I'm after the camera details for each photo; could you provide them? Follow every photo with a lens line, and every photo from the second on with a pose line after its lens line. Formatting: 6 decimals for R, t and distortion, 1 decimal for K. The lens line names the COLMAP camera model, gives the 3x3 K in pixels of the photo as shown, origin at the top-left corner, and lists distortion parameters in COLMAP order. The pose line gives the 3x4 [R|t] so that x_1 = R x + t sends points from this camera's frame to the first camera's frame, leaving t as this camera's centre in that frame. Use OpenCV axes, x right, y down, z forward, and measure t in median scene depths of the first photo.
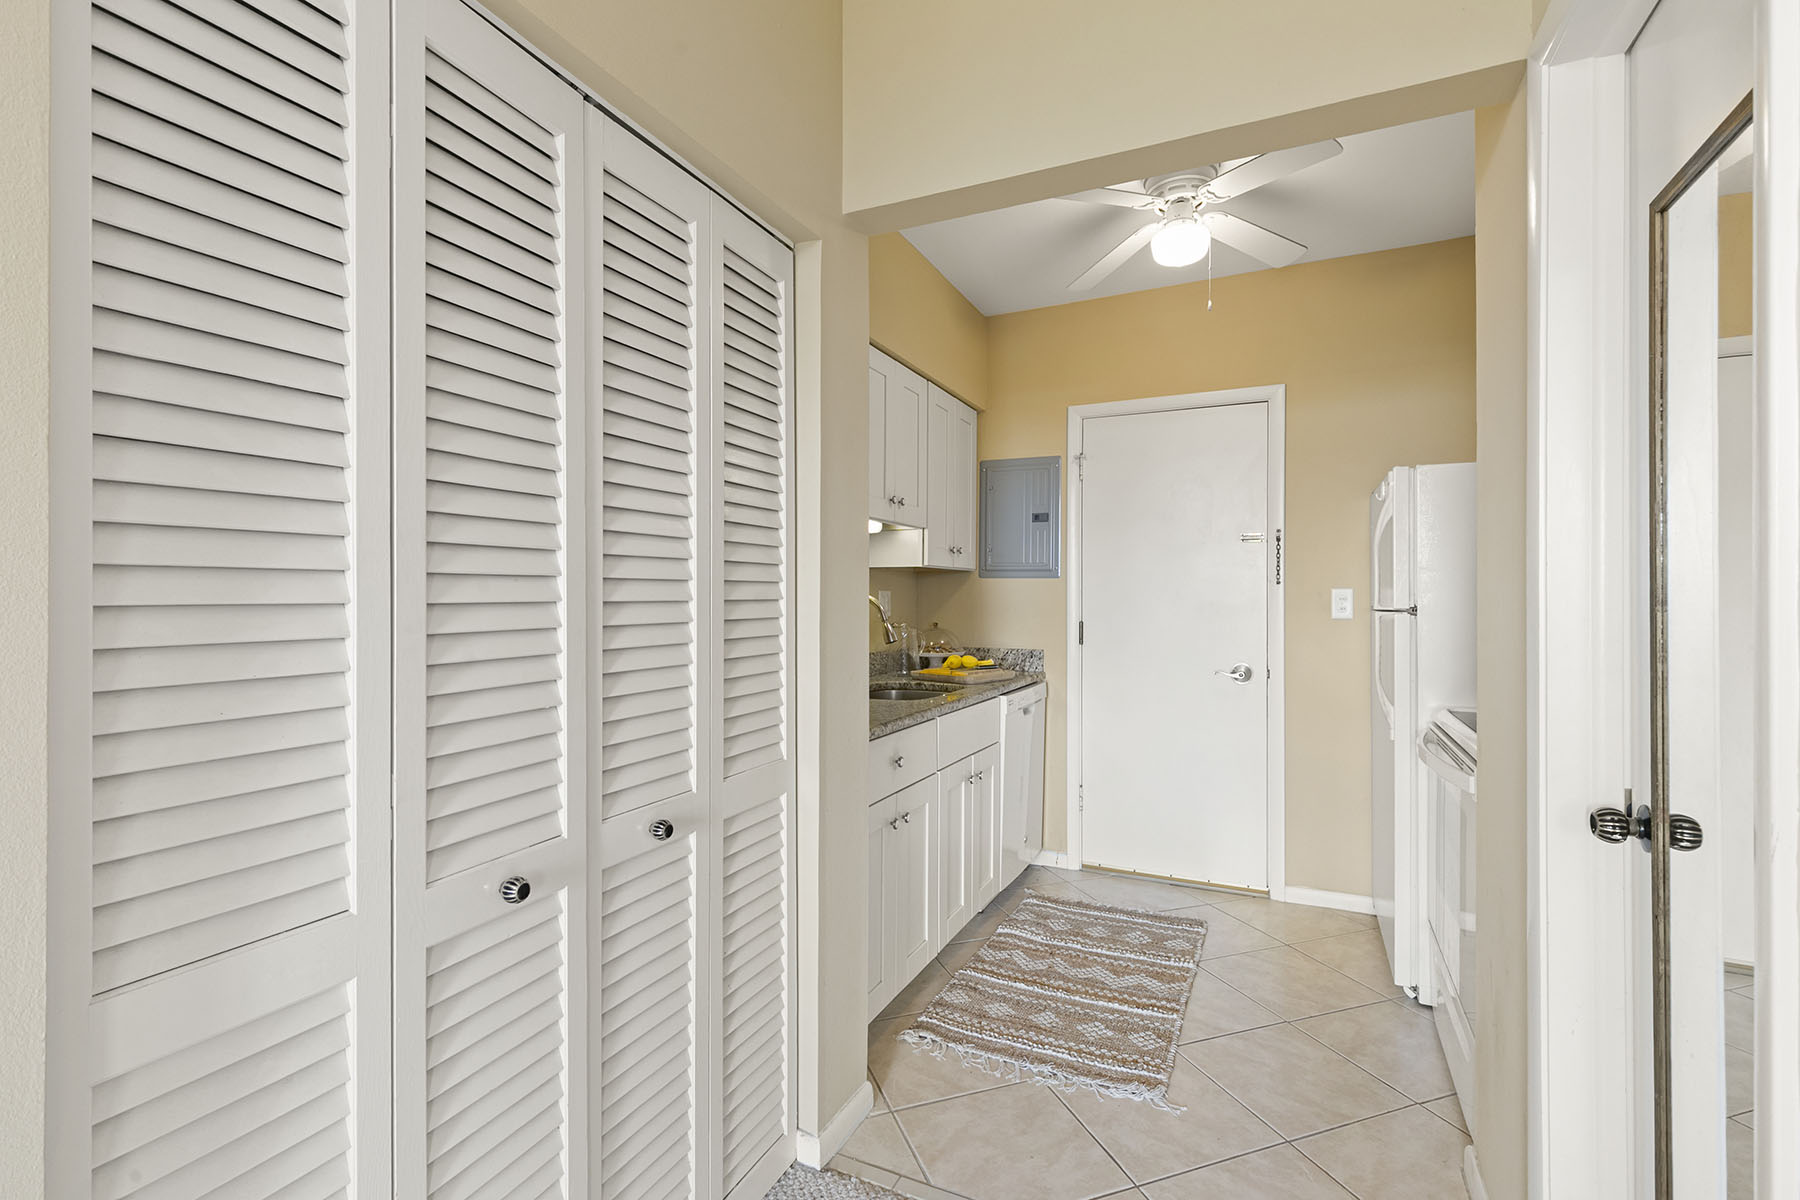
lens RADIAL K [[803.8, 0, 899.4], [0, 803.8, 588.6], [0, 0, 1]] dist [0.006700, -0.001188]
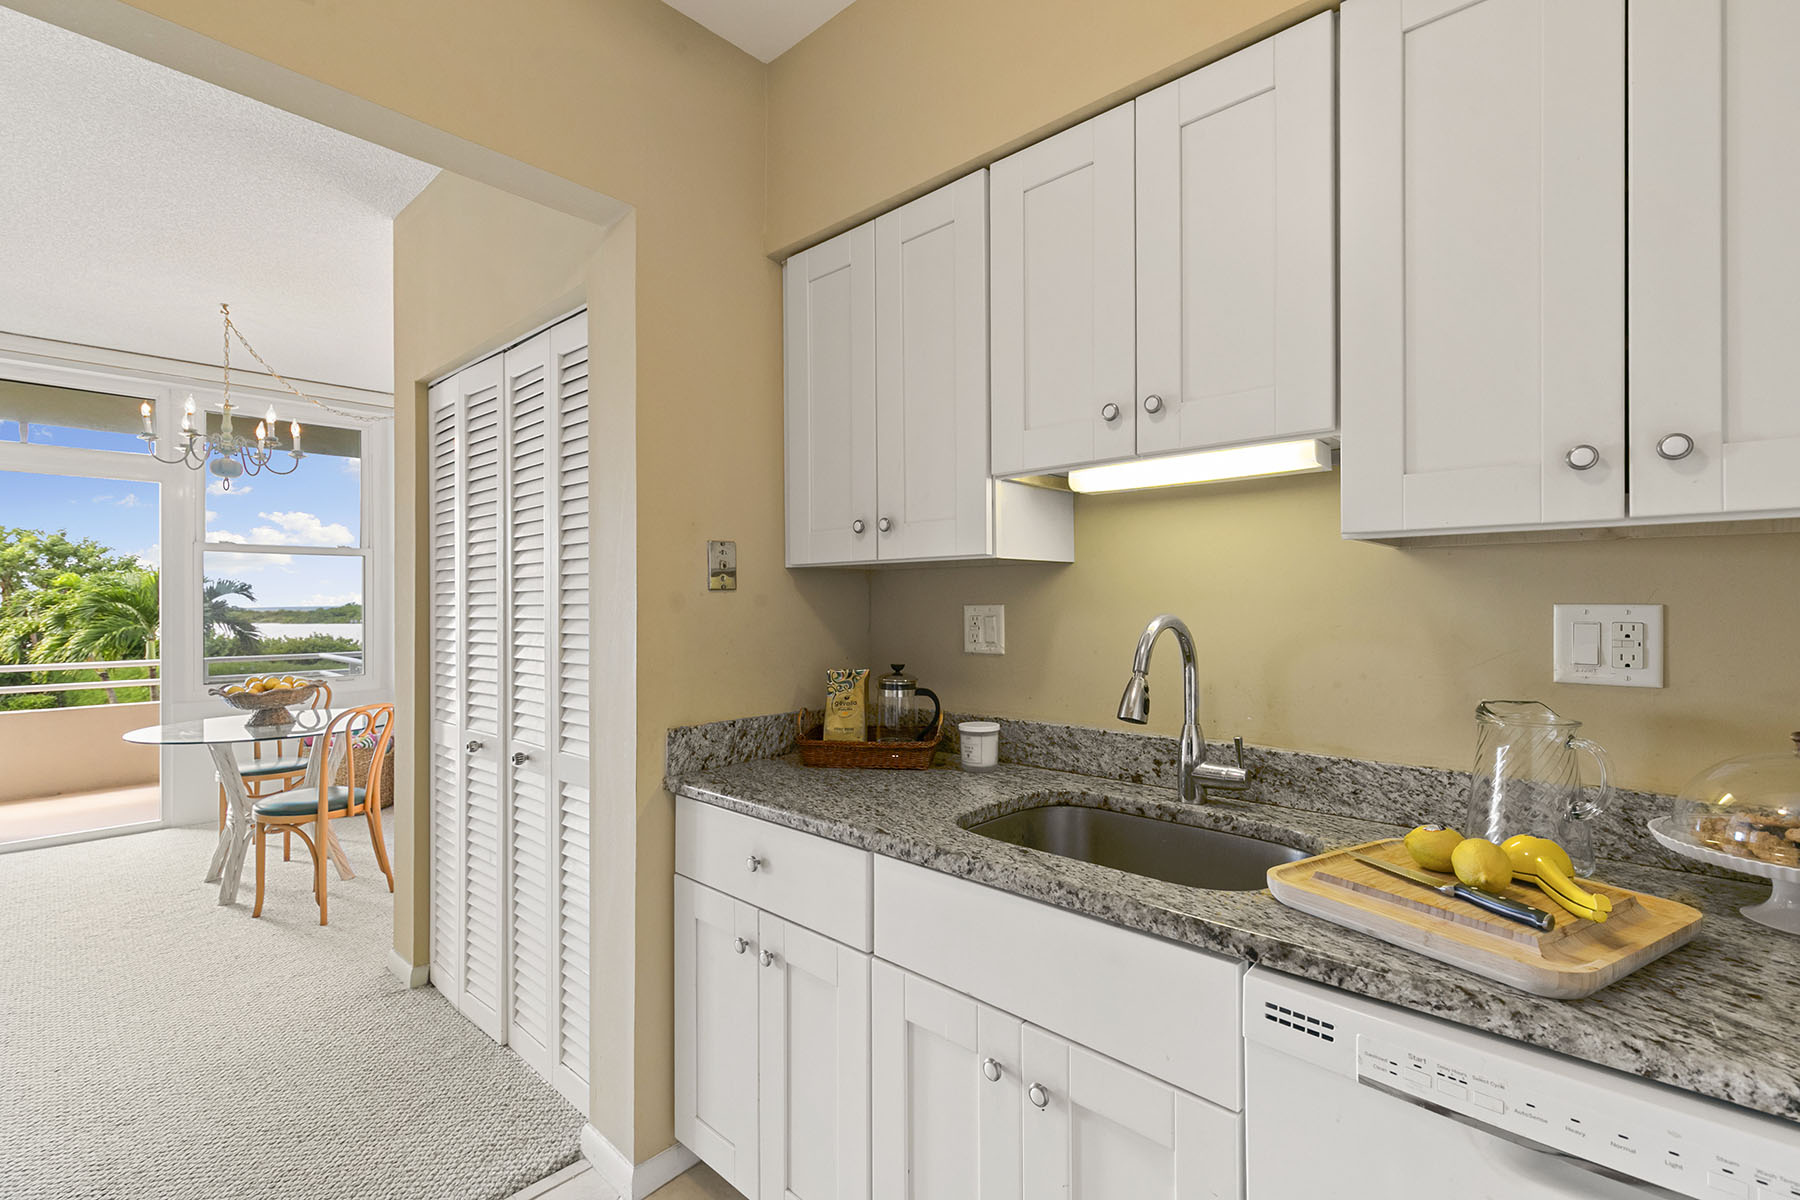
lens RADIAL K [[803.8, 0, 905.9], [0, 803.8, 594.8], [0, 0, 1]] dist [0.006700, -0.001188]
pose [[-0.301063, -0.012186, -0.953526, 0.415306], [0.009095, 0.999836, -0.015649, 0.001466], [0.953561, -0.013384, -0.300903, 0.906151]]
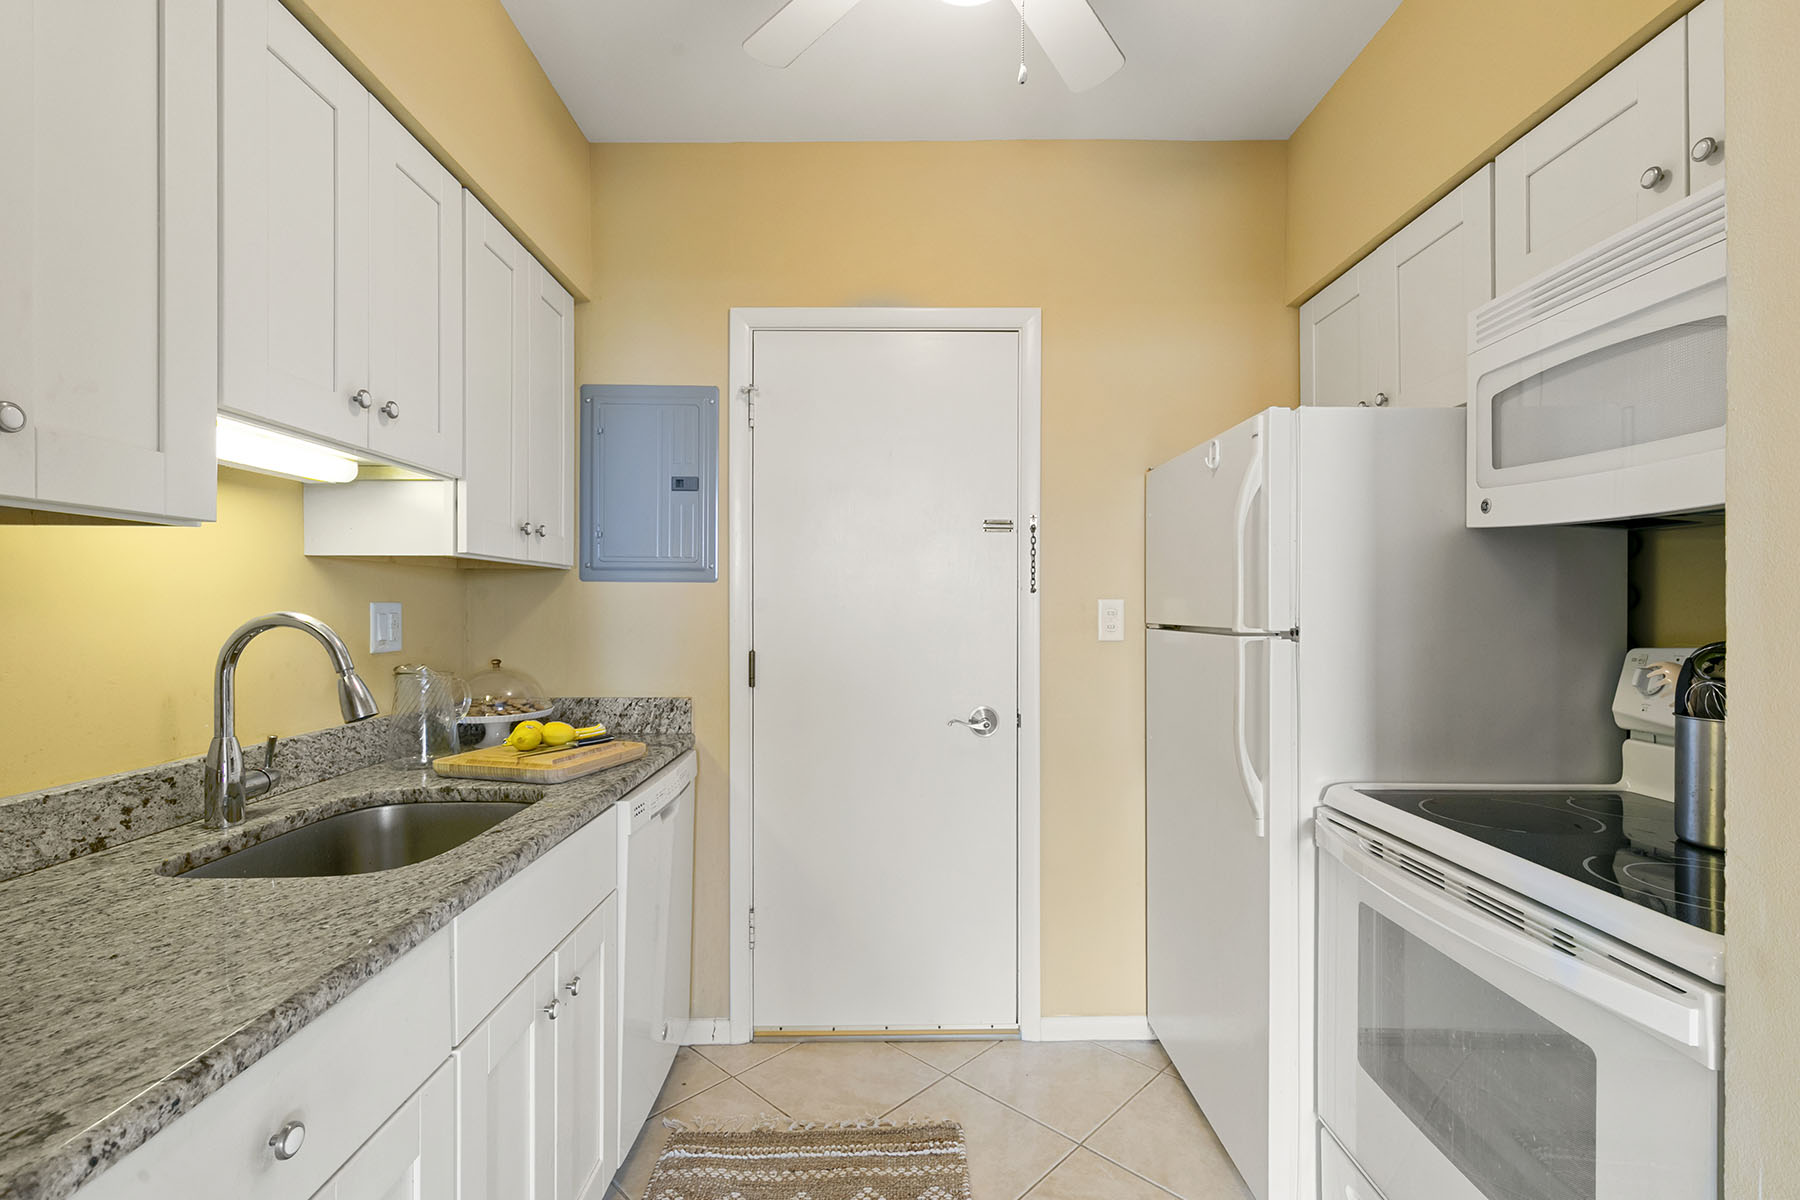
lens RADIAL K [[803.8, 0, 898.4], [0, 803.8, 610.1], [0, 0, 1]] dist [0.006700, -0.001188]
pose [[0.896183, -0.005138, 0.443654, 0.052723], [-0.000816, 0.999912, 0.013228, 0.000261], [-0.443683, -0.012217, 0.896100, 0.414279]]
